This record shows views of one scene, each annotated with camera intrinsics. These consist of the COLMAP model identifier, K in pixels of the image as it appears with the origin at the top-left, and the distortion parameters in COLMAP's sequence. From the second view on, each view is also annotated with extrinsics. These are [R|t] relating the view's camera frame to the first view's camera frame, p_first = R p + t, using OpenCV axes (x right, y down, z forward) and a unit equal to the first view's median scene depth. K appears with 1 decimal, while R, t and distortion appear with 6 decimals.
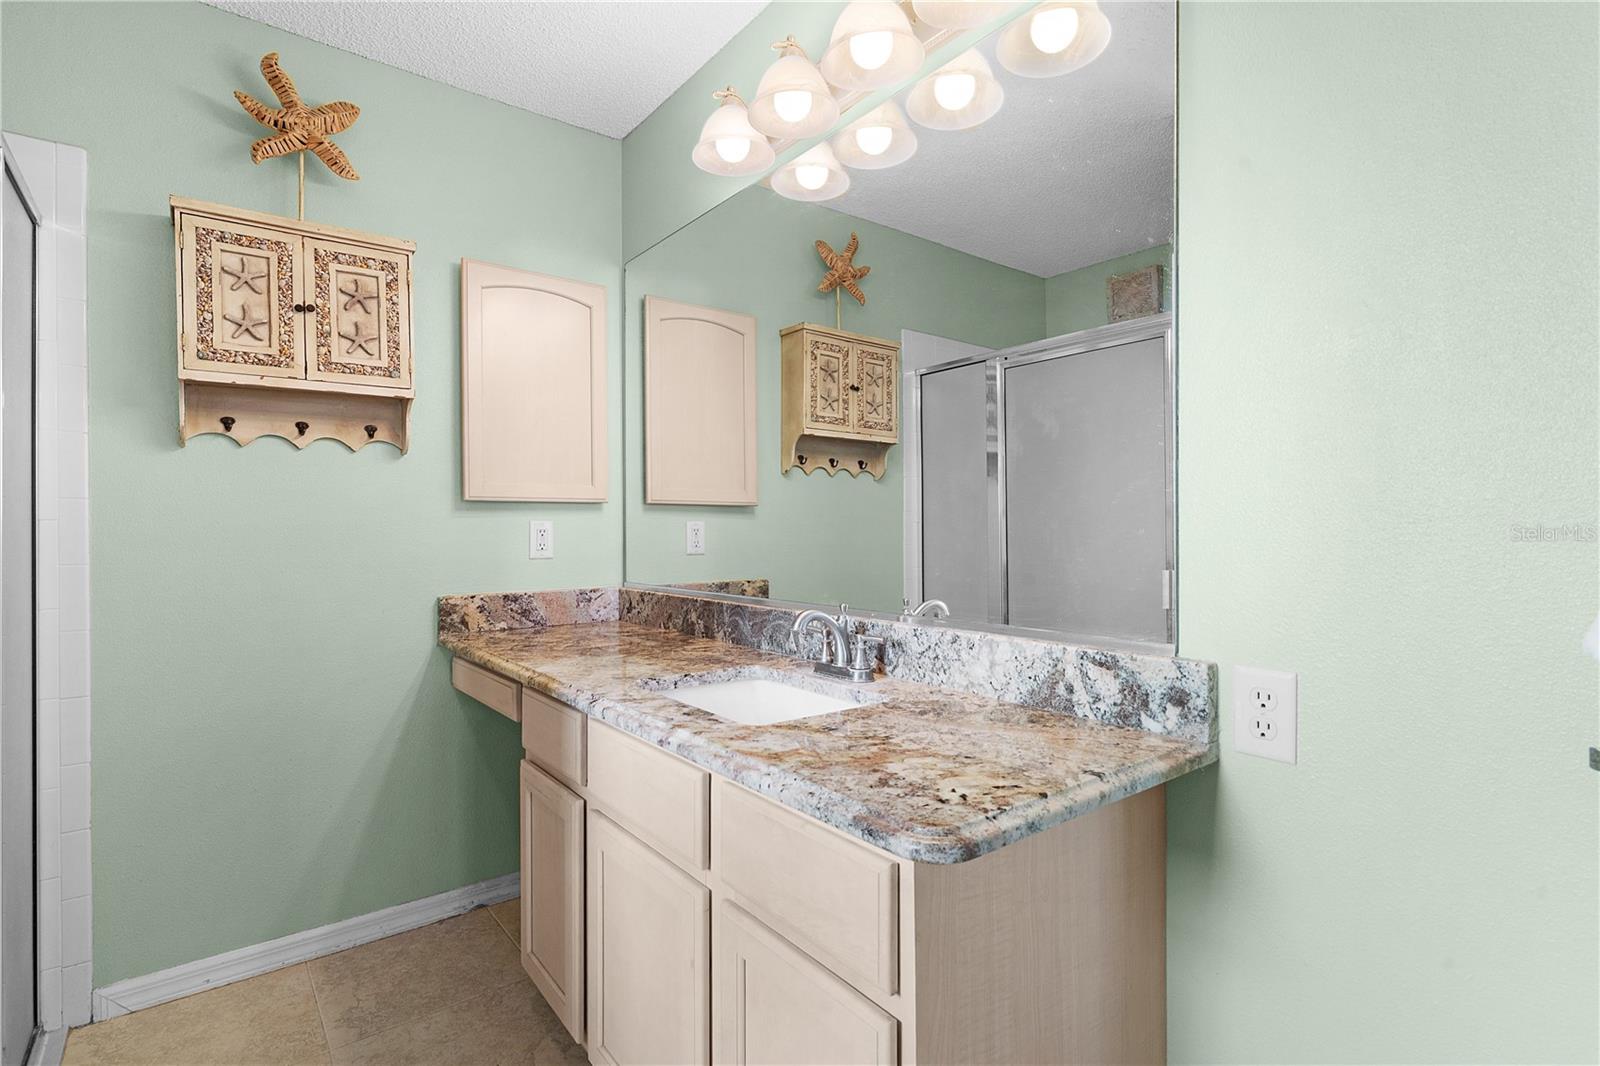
lens RADIAL K [[775.1, 0, 798.6], [0, 775.1, 533.5], [0, 0, 1]] dist [0.004510, -0.001472]
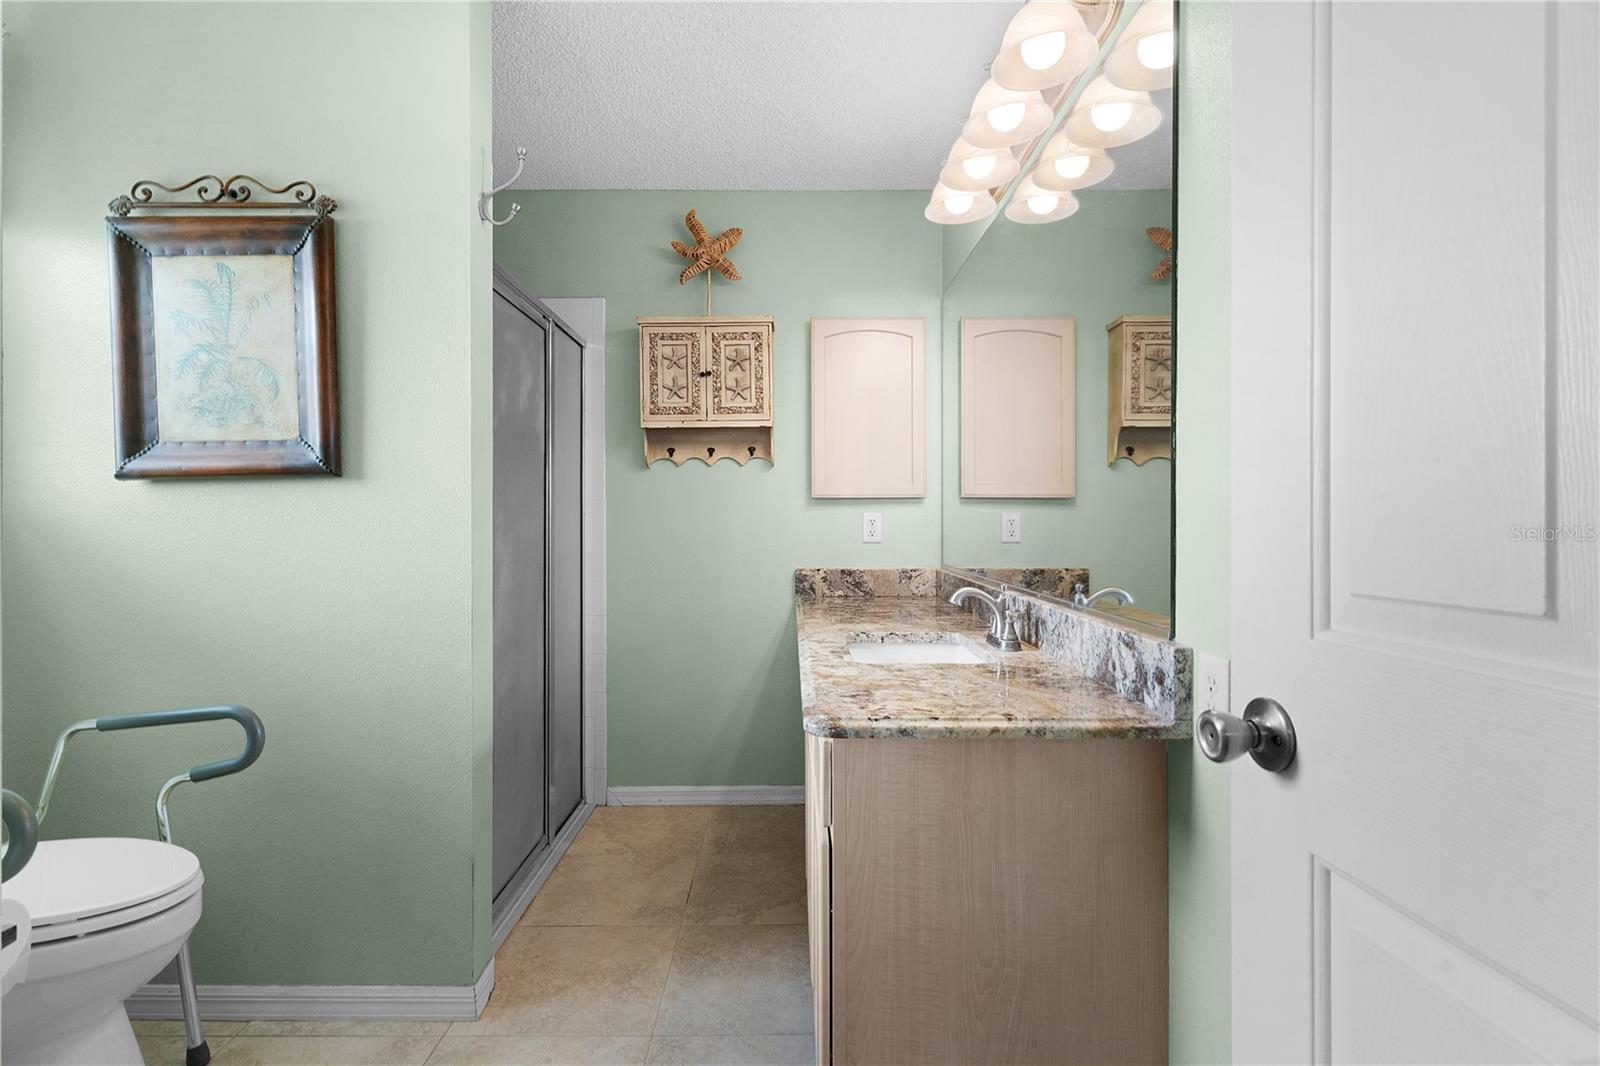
lens RADIAL K [[775.1, 0, 796.5], [0, 775.1, 529.7], [0, 0, 1]] dist [0.004510, -0.001472]
pose [[0.797227, 0.011171, -0.603577, 0.401964], [-0.005343, 0.999920, 0.011450, -0.003322], [0.603657, -0.005904, 0.797223, -0.098934]]
